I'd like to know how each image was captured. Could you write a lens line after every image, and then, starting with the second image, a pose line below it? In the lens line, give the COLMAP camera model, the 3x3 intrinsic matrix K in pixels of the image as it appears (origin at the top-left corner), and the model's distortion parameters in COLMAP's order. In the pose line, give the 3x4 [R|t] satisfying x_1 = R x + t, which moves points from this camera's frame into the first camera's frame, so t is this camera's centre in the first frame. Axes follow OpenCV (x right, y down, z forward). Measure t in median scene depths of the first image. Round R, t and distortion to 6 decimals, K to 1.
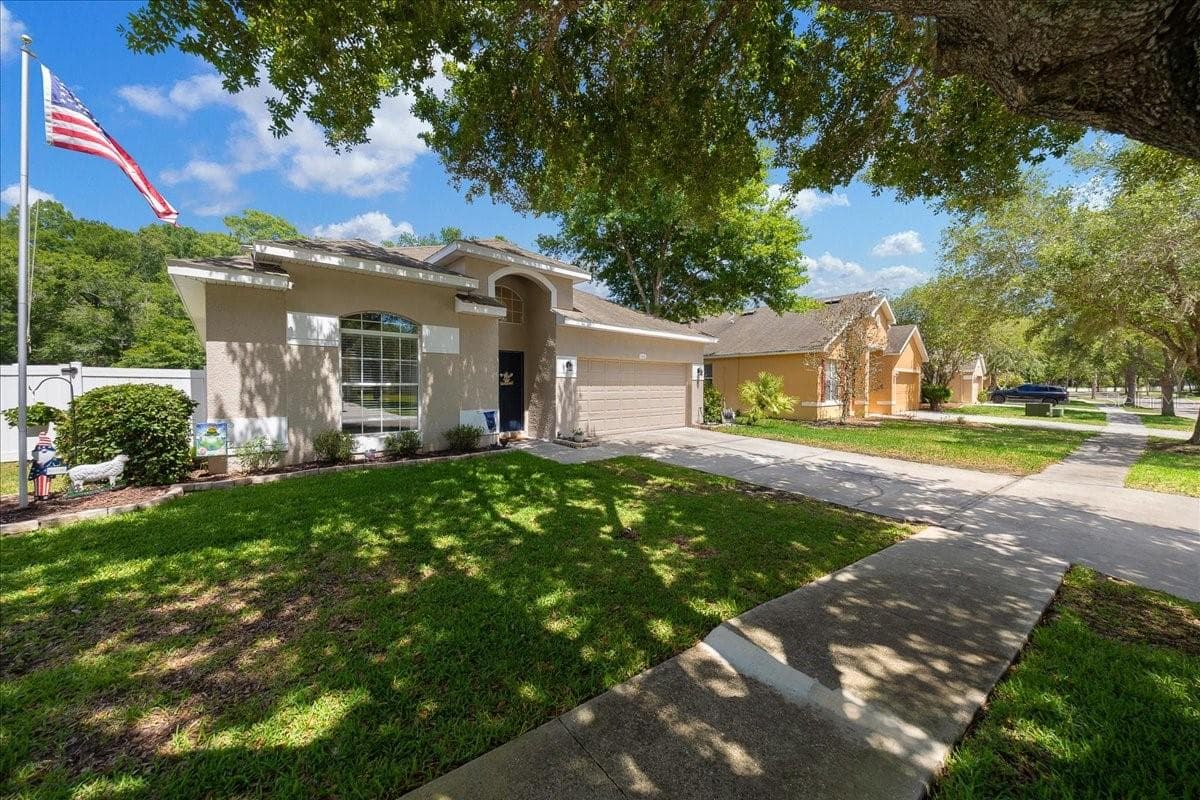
lens RADIAL K [[422.8, 0, 609.8], [0, 422.8, 399.7], [0, 0, 1]] dist [-0.016919, -0.000045]
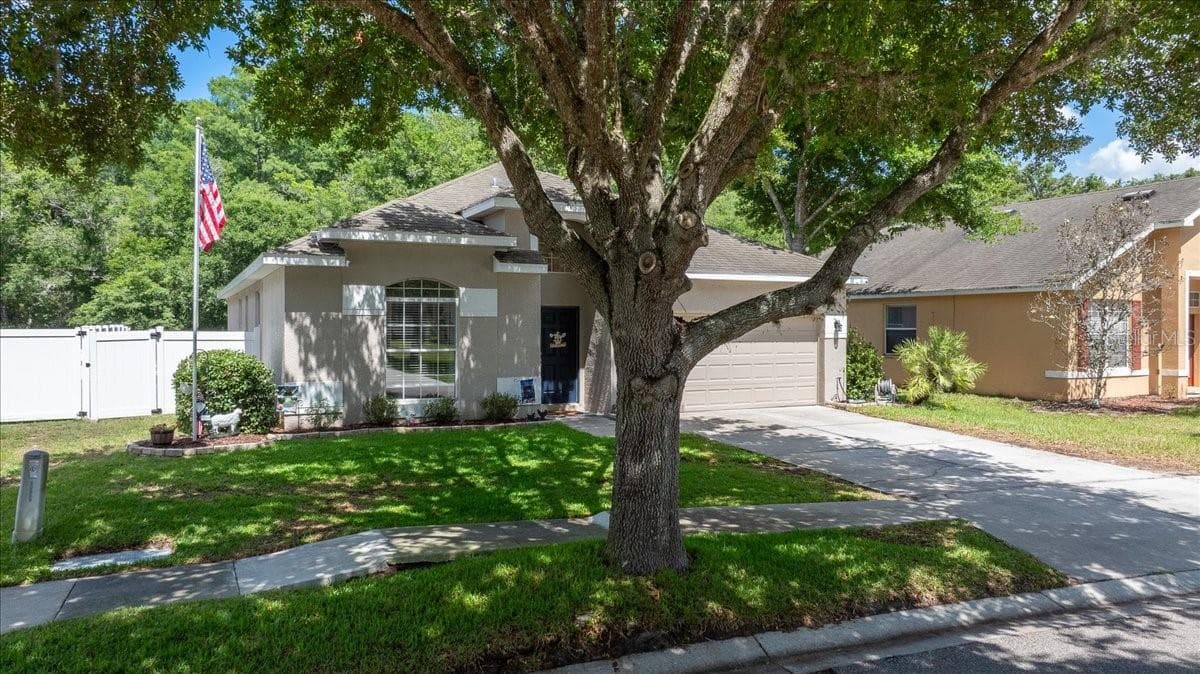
lens RADIAL K [[859.3, 0, 615.2], [0, 859.3, 337.3], [0, 0, 1]] dist [-0.067542, 0.090467]
pose [[0.962935, 0.002323, -0.269722, 0.376095], [-0.008098, 0.999761, -0.020301, -0.025315], [0.269610, 0.021732, 0.962724, -0.699506]]
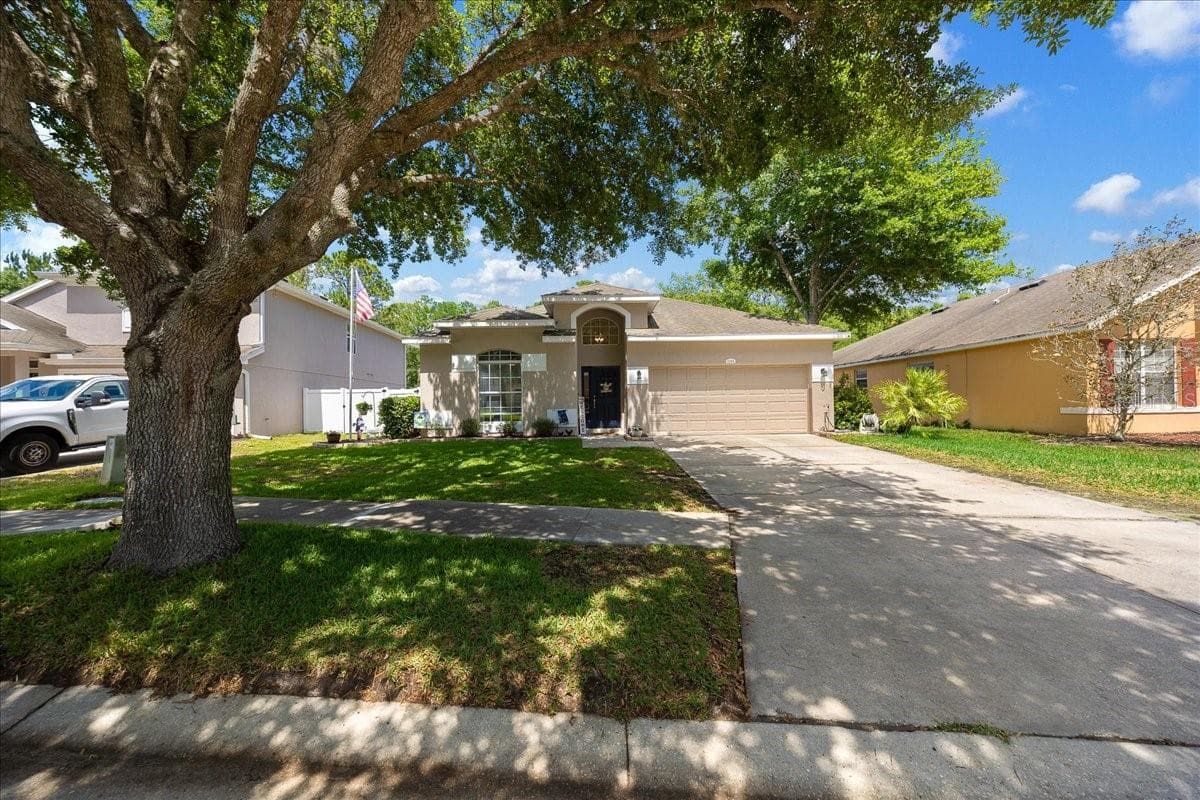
lens RADIAL K [[412.9, 0, 596.1], [0, 412.9, 404.6], [0, 0, 1]] dist [-0.006081, -0.000012]
pose [[0.740818, -0.014020, -0.671559, 0.691488], [-0.005442, 0.999624, -0.026872, 0.043656], [0.671683, 0.023562, 0.740464, 0.046407]]
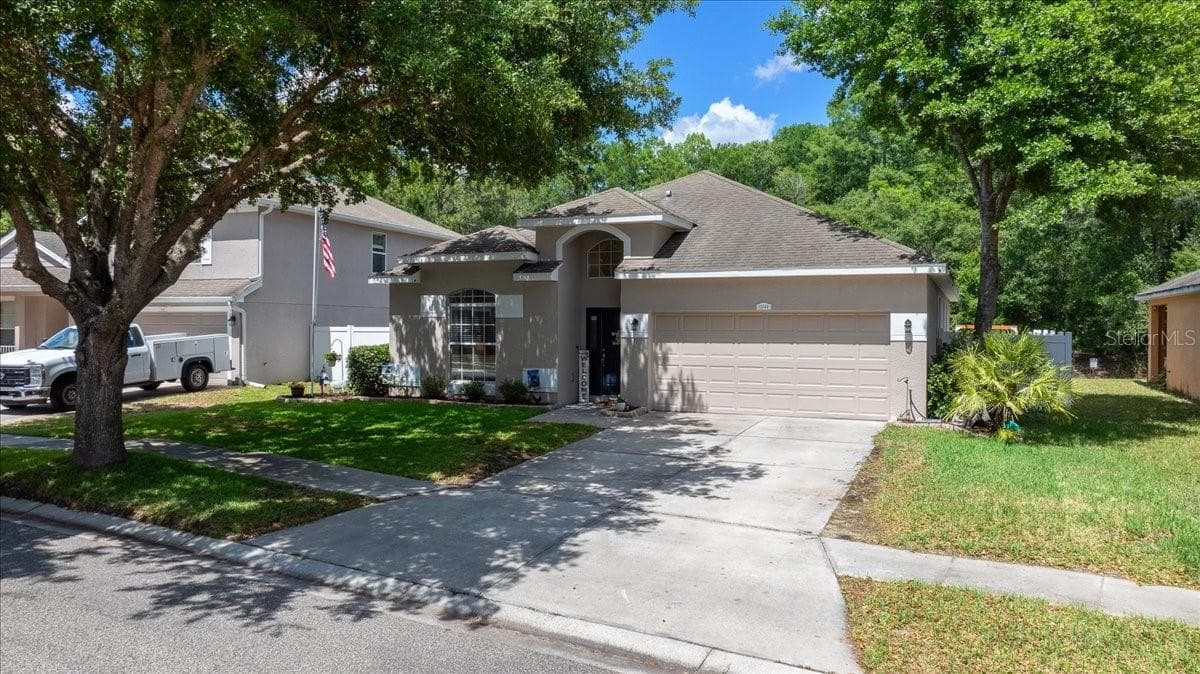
lens RADIAL K [[859.3, 0, 615.2], [0, 859.3, 337.3], [0, 0, 1]] dist [-0.067542, 0.090467]
pose [[0.410254, 0.013327, -0.911874, 1.730632], [-0.033997, 0.999422, -0.000688, -0.057703], [0.911337, 0.031283, 0.410470, 0.259603]]
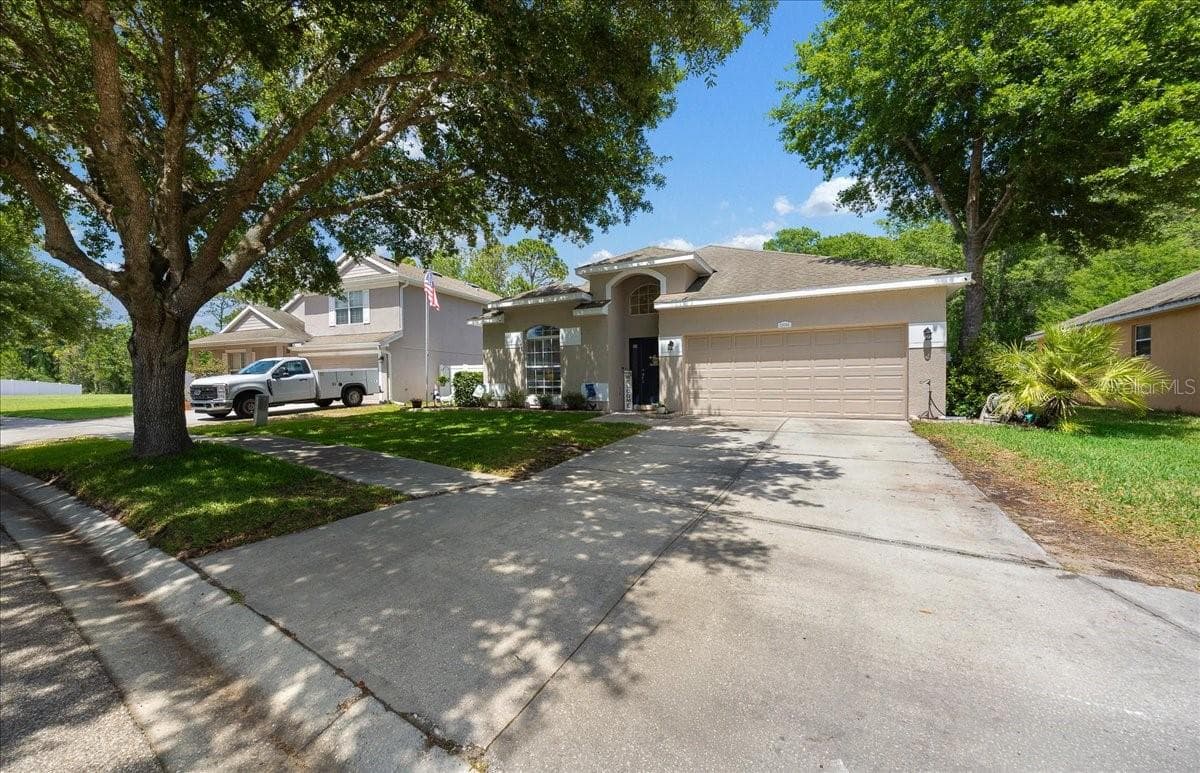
lens RADIAL K [[462.4, 0, 594.7], [0, 462.4, 389.1], [0, 0, 1]] dist [-0.000524, -0.000020]
pose [[0.321338, 0.005085, -0.946951, 1.100969], [-0.025192, 0.999678, -0.003181, 0.046330], [0.946629, 0.024878, 0.321362, 0.497841]]
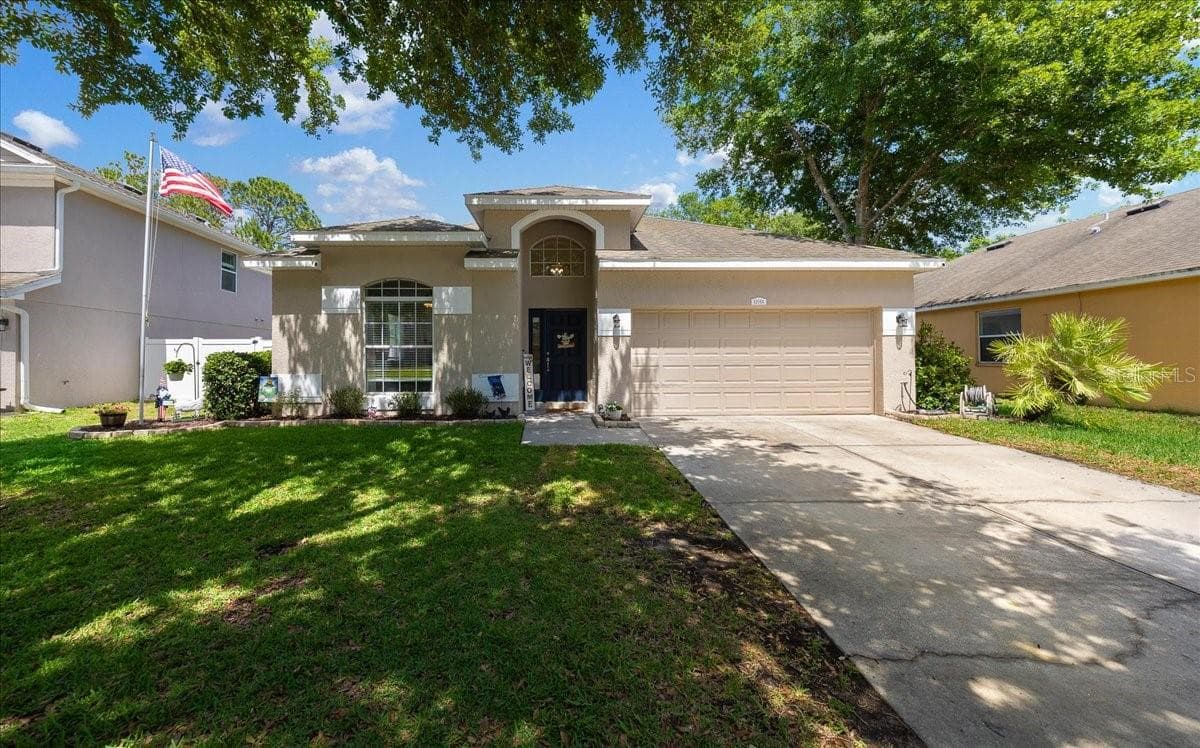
lens RADIAL K [[448.3, 0, 561.6], [0, 448.3, 356.2], [0, 0, 1]] dist [-0.011124, 0.000012]
pose [[0.745581, -0.010149, -0.666338, 0.426968], [-0.015379, 0.999356, -0.032429, 0.014502], [0.666237, 0.034426, 0.744945, 0.366769]]
